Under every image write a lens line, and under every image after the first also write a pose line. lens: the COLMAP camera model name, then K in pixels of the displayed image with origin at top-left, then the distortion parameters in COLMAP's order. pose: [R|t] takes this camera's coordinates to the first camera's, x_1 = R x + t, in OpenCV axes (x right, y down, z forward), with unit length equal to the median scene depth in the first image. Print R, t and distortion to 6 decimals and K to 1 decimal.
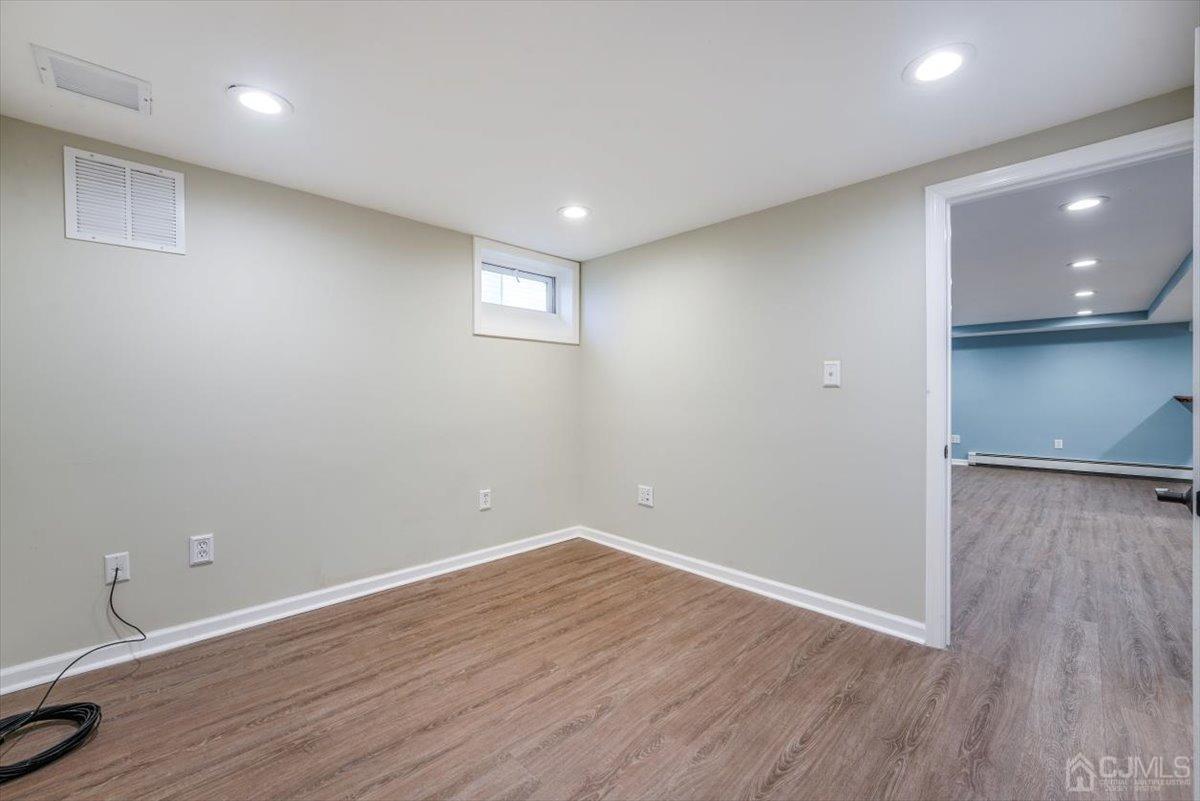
lens RADIAL K [[488.8, 0, 596.6], [0, 488.8, 399.4], [0, 0, 1]] dist [-0.011584, 0.002236]
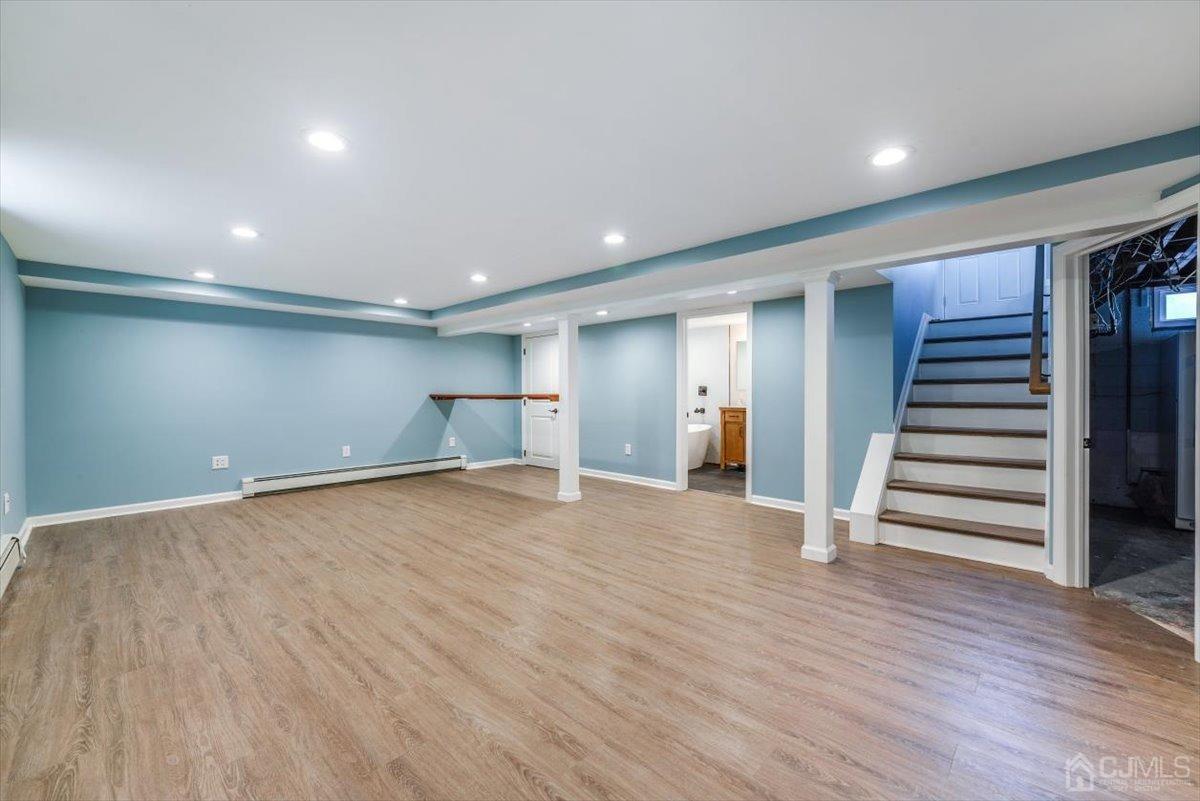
lens RADIAL K [[488.8, 0, 619.5], [0, 488.8, 397.0], [0, 0, 1]] dist [-0.011584, 0.002236]
pose [[-0.032314, -0.009806, 0.999430, 0.082473], [0.013381, 0.999858, 0.010243, -0.005842], [-0.999388, 0.013705, -0.032178, 0.546837]]
